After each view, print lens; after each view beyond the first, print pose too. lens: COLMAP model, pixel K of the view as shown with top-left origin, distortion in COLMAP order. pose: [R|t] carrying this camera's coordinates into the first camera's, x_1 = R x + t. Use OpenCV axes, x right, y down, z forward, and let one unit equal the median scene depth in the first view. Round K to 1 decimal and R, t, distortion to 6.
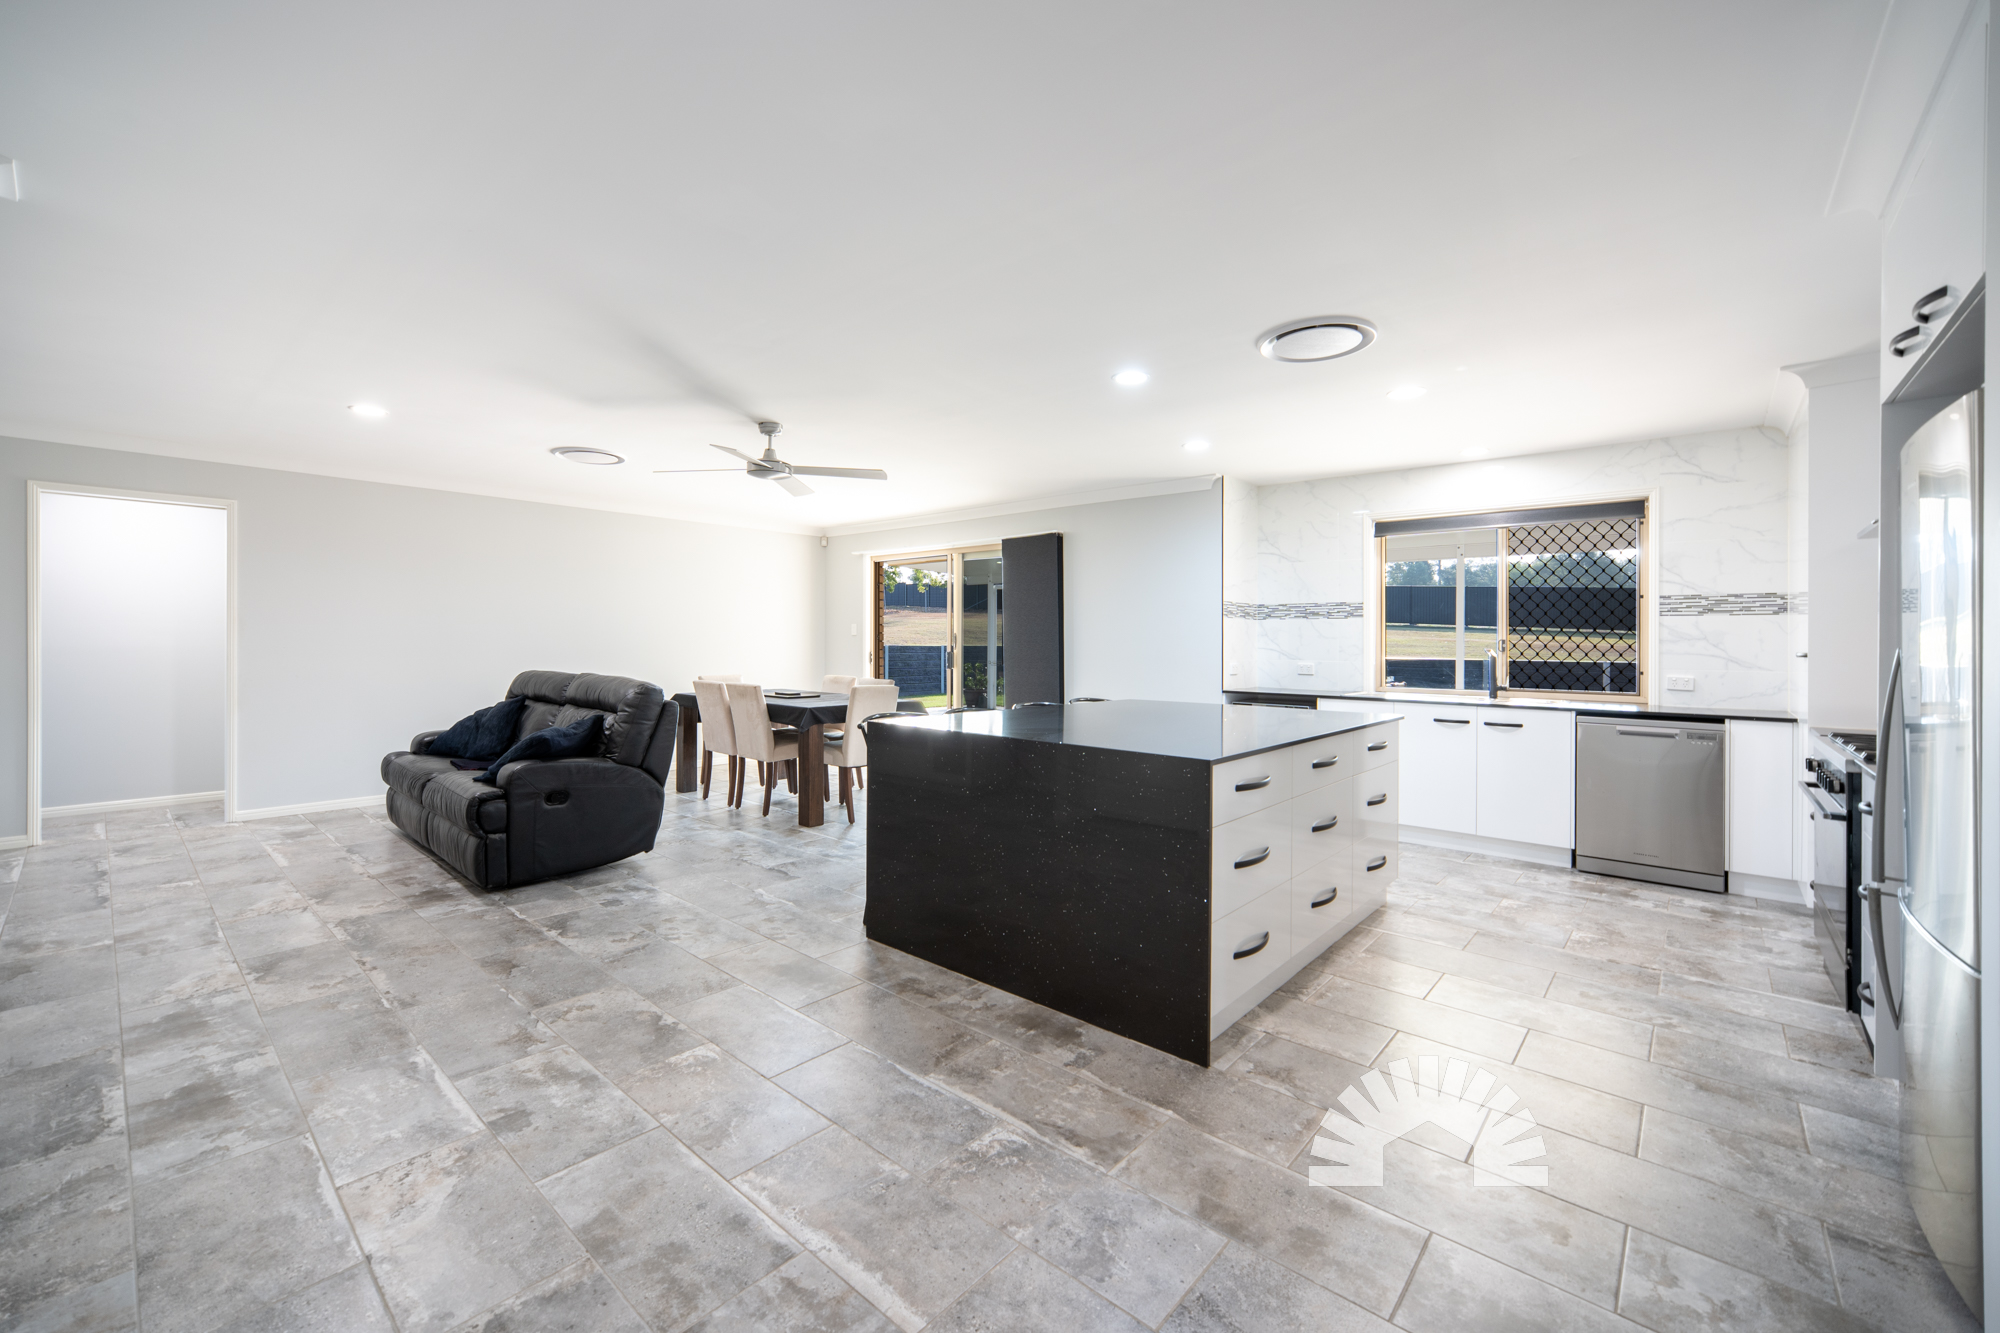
lens RADIAL K [[792.2, 0, 996.7], [0, 792.2, 639.6], [0, 0, 1]] dist [-0.003172, 0.000475]
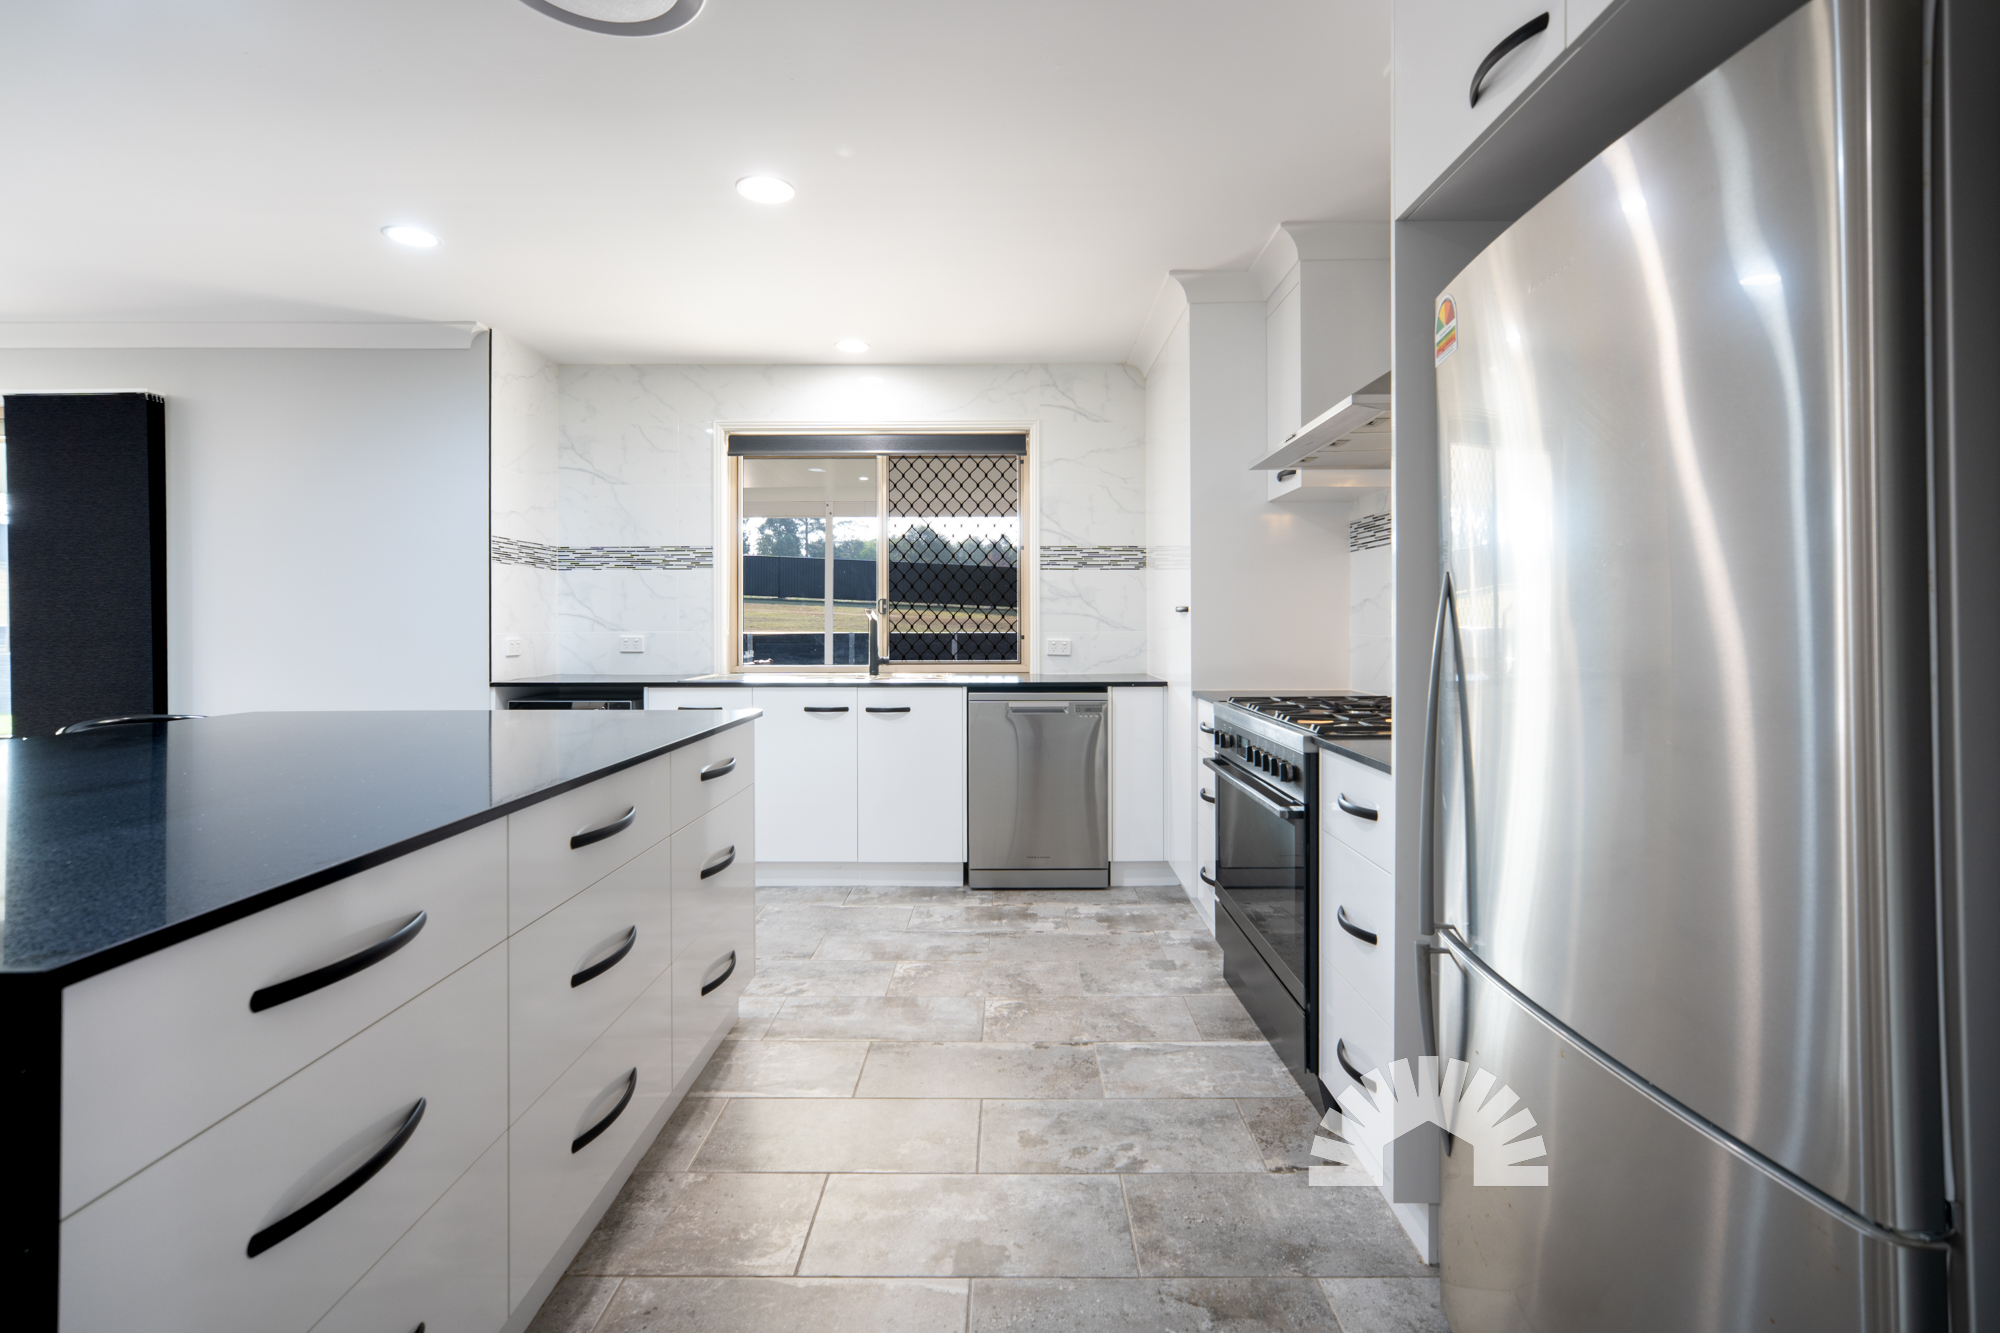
lens RADIAL K [[900.7, 0, 1007.1], [0, 900.7, 608.5], [0, 0, 1]] dist [-0.005406, 0.000334]
pose [[0.746024, -0.000561, 0.665918, 0.162083], [0.006756, 0.999955, -0.006727, 0.018741], [-0.665884, 0.009517, 0.745994, 0.298878]]
